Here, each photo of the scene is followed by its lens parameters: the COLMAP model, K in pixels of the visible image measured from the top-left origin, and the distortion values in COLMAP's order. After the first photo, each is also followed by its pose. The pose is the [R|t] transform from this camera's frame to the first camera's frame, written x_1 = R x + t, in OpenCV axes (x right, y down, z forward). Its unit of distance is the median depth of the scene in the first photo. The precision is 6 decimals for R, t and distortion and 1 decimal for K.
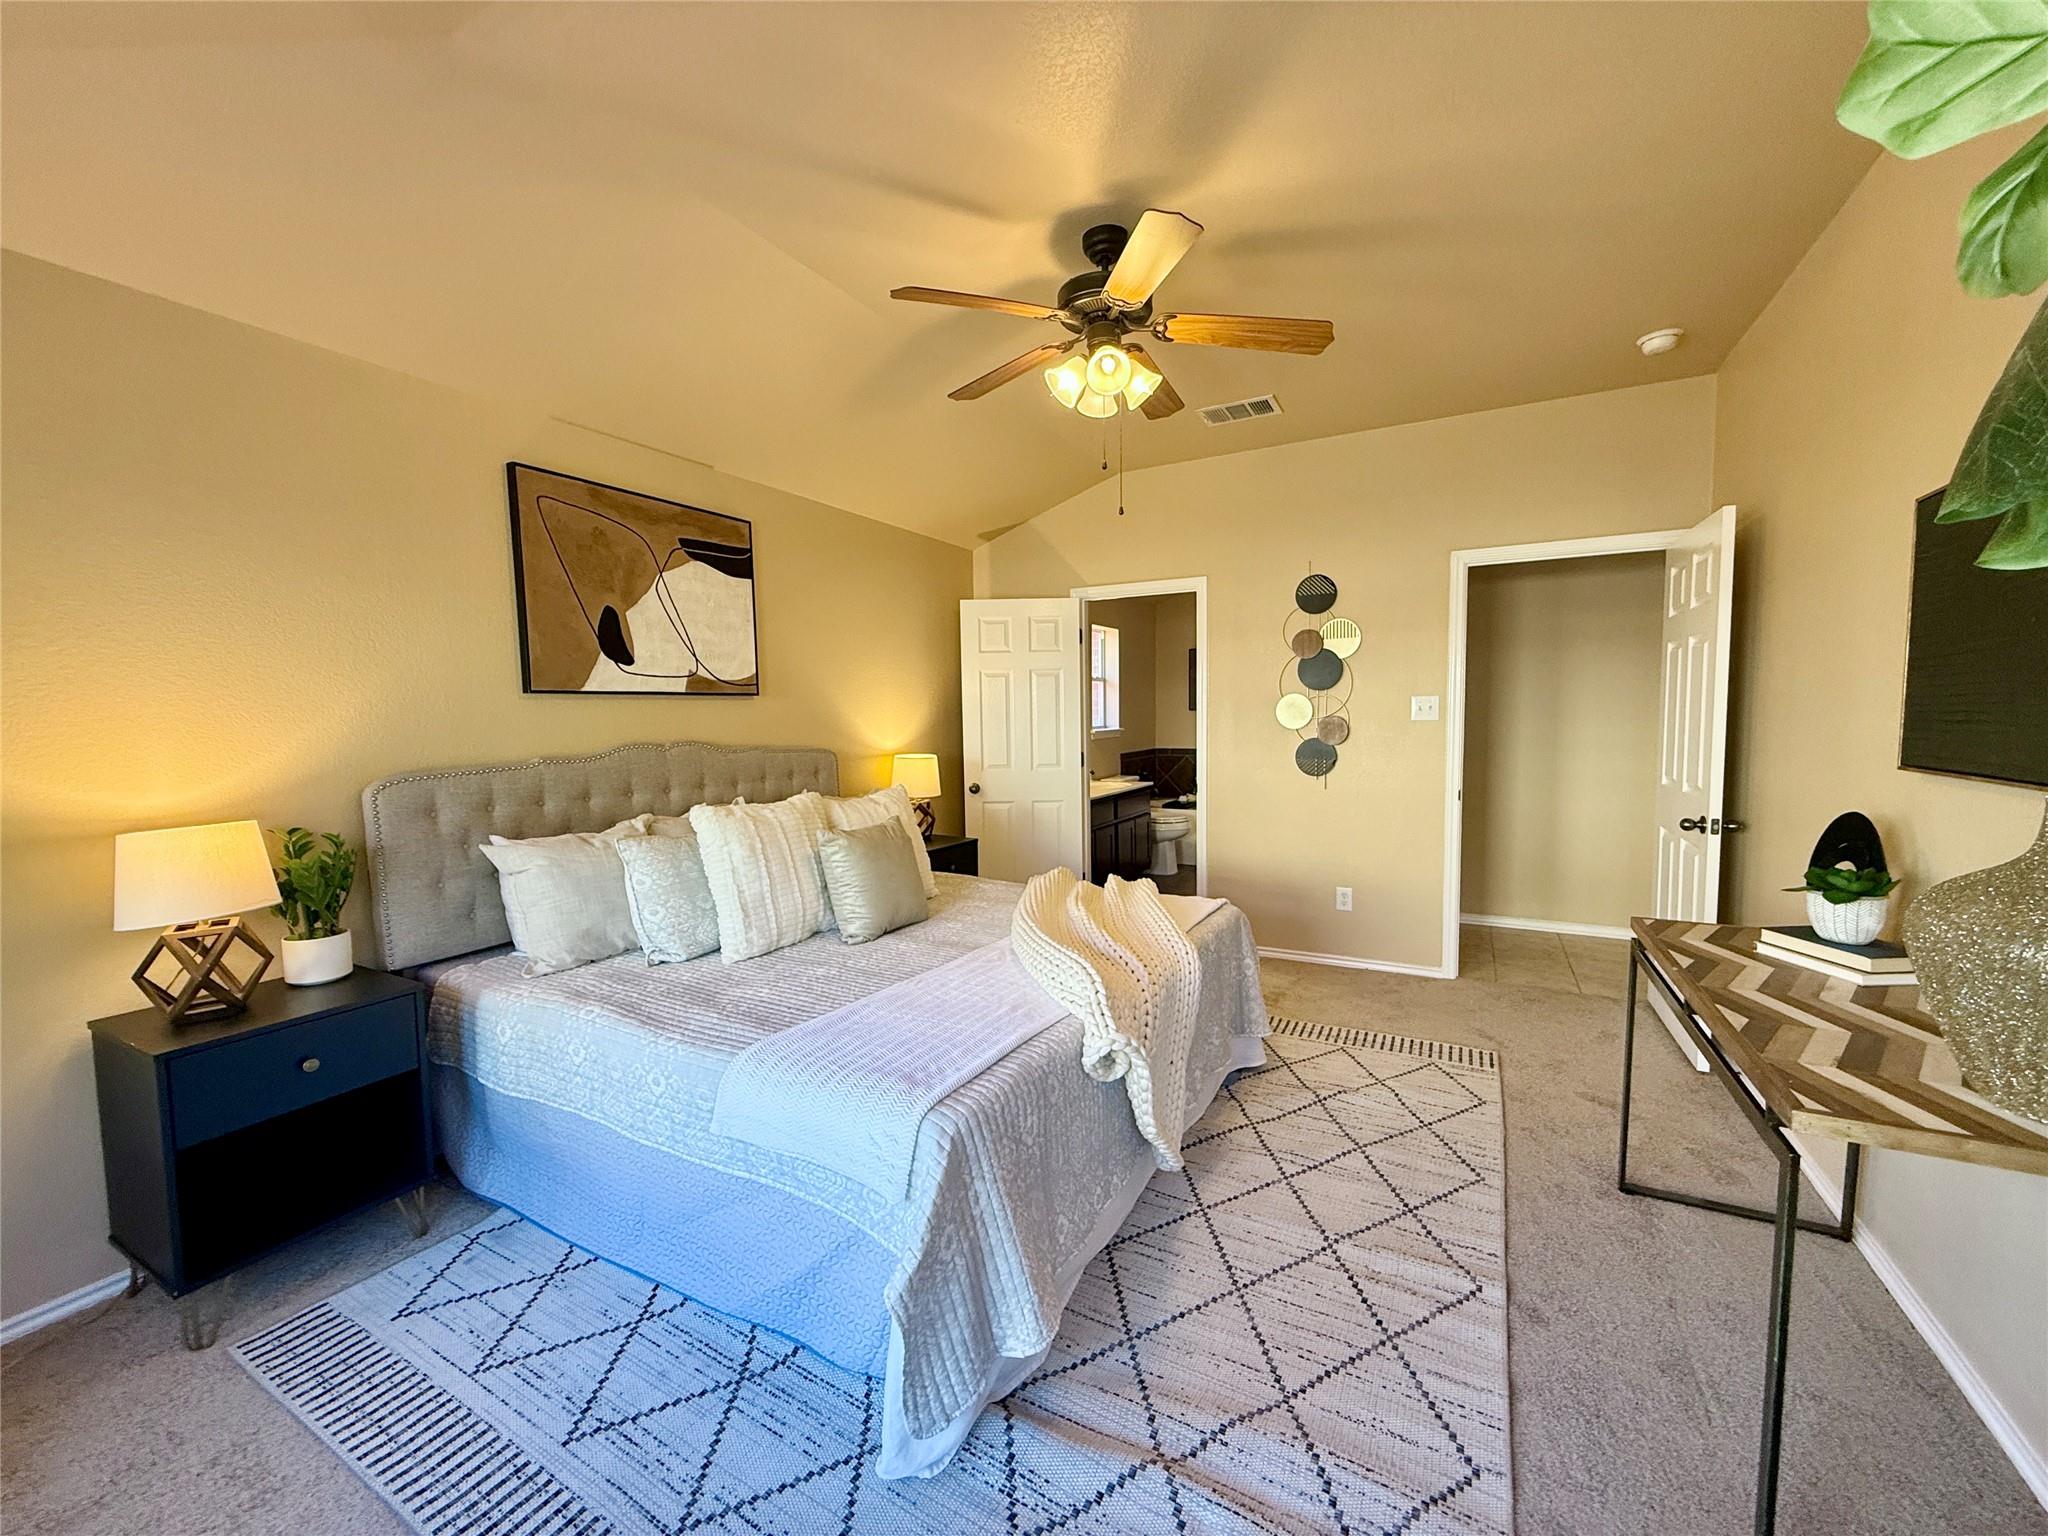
lens RADIAL K [[812.7, 0, 1019.3], [0, 812.7, 767.6], [0, 0, 1]] dist [0.000002, -0.000004]
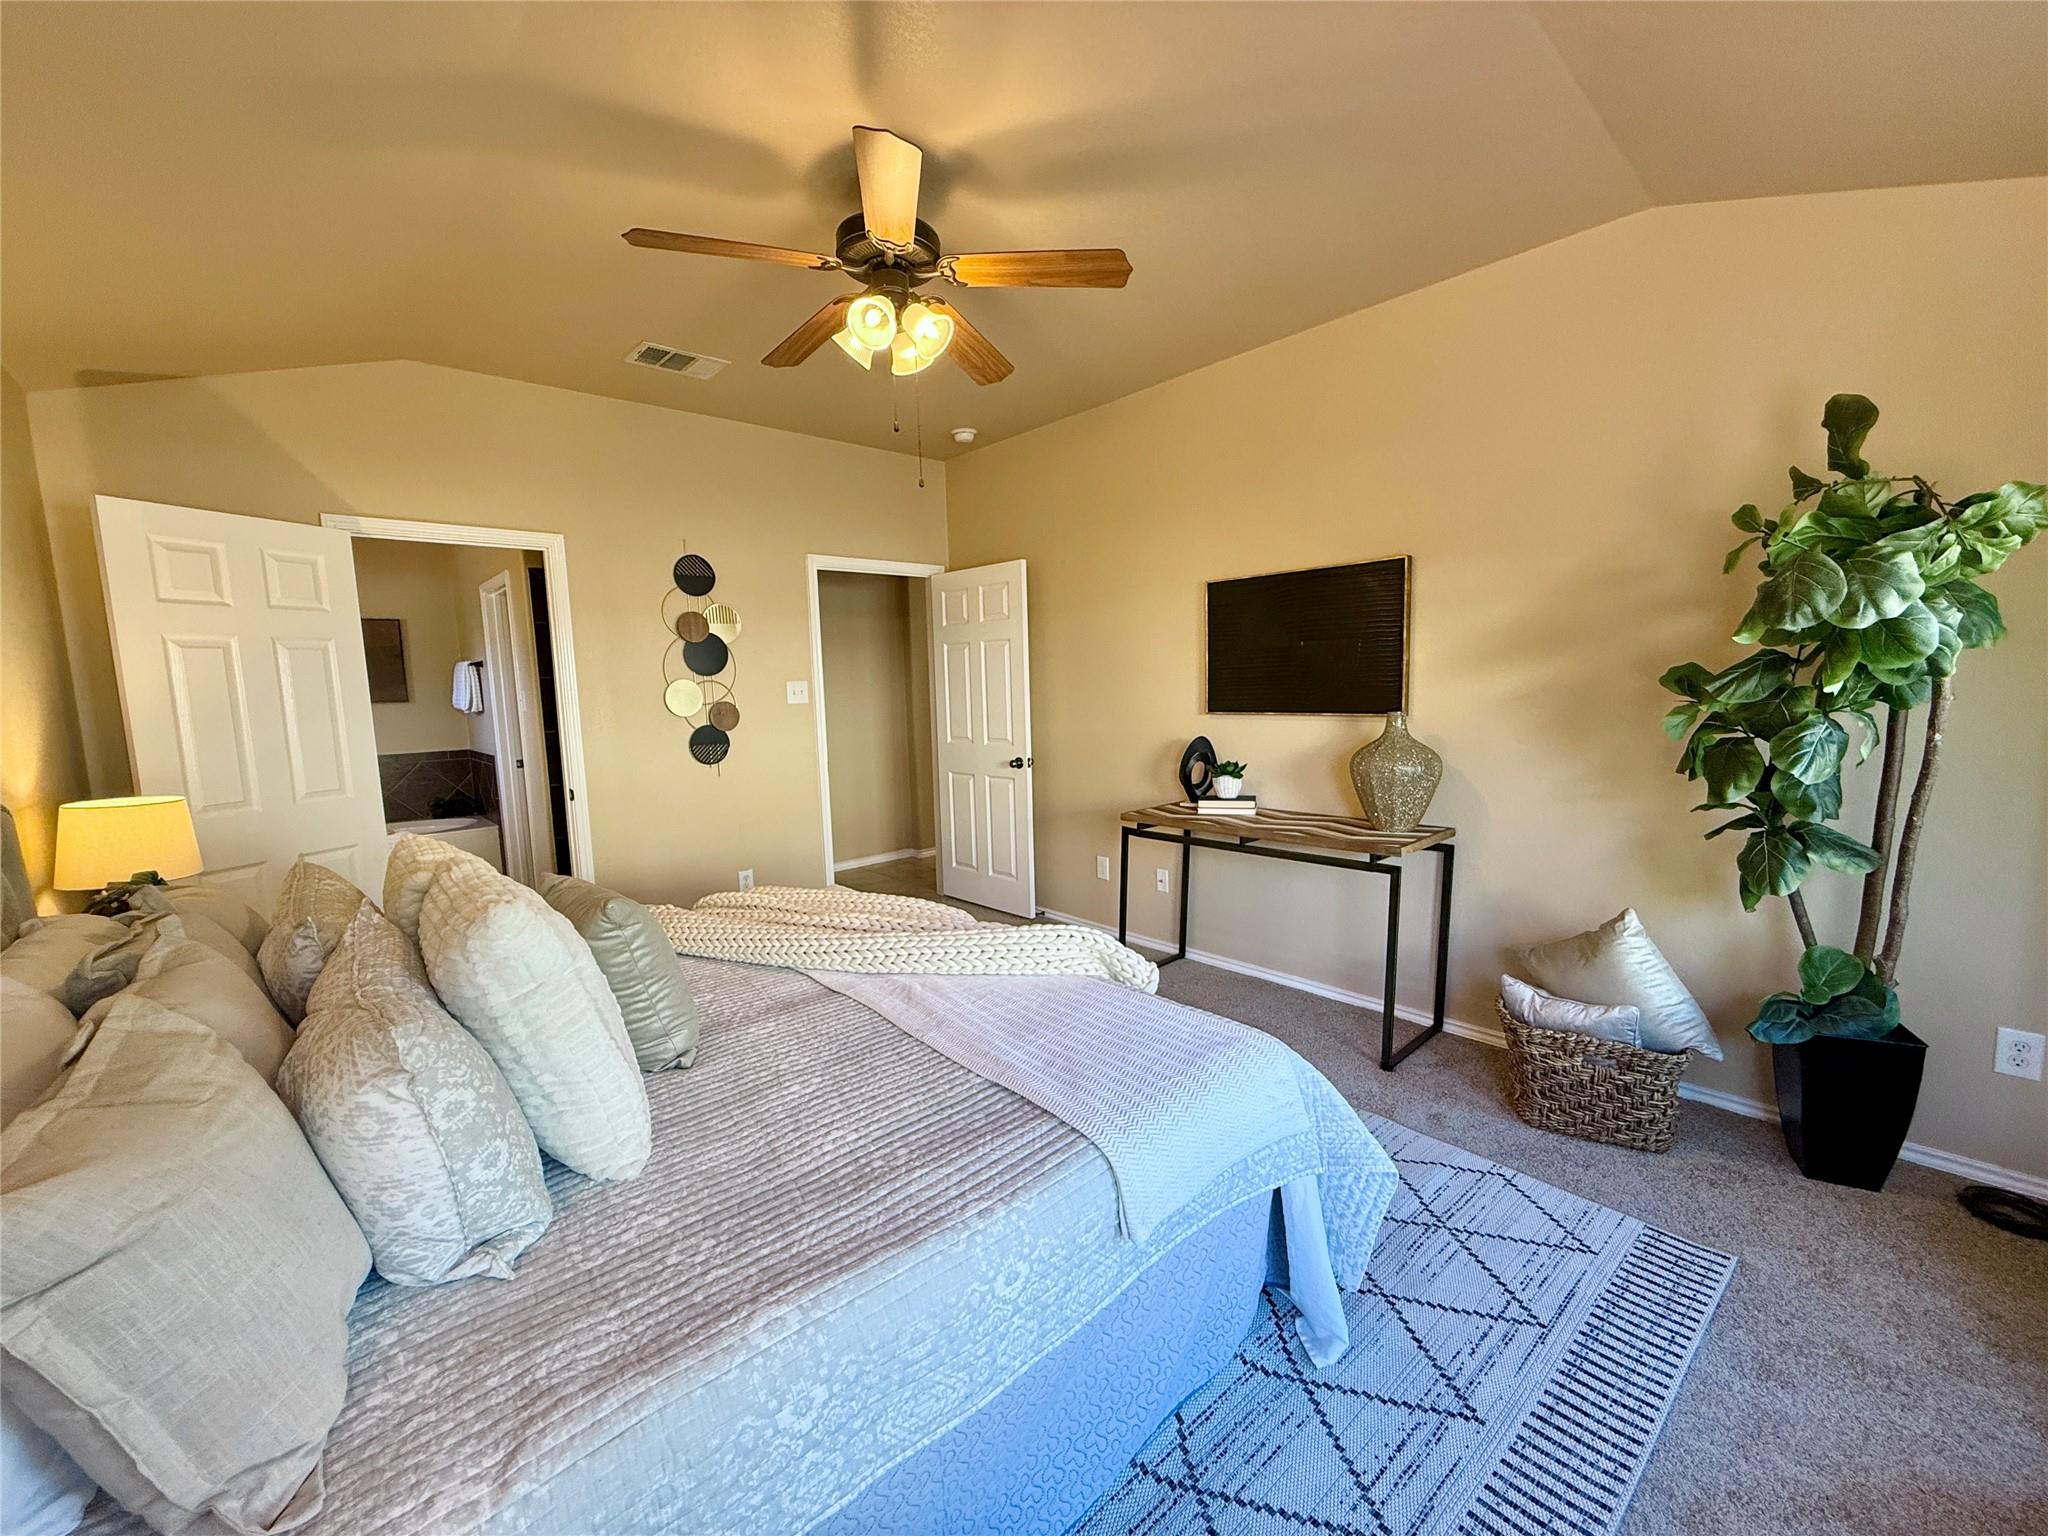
lens RADIAL K [[812.7, 0, 1025.2], [0, 812.7, 767.8], [0, 0, 1]] dist [0.000002, -0.000004]
pose [[0.328036, -0.098758, 0.939489, -0.756706], [0.089057, 0.993324, 0.073321, -0.040549], [-0.940458, 0.059616, 0.334641, 0.572857]]
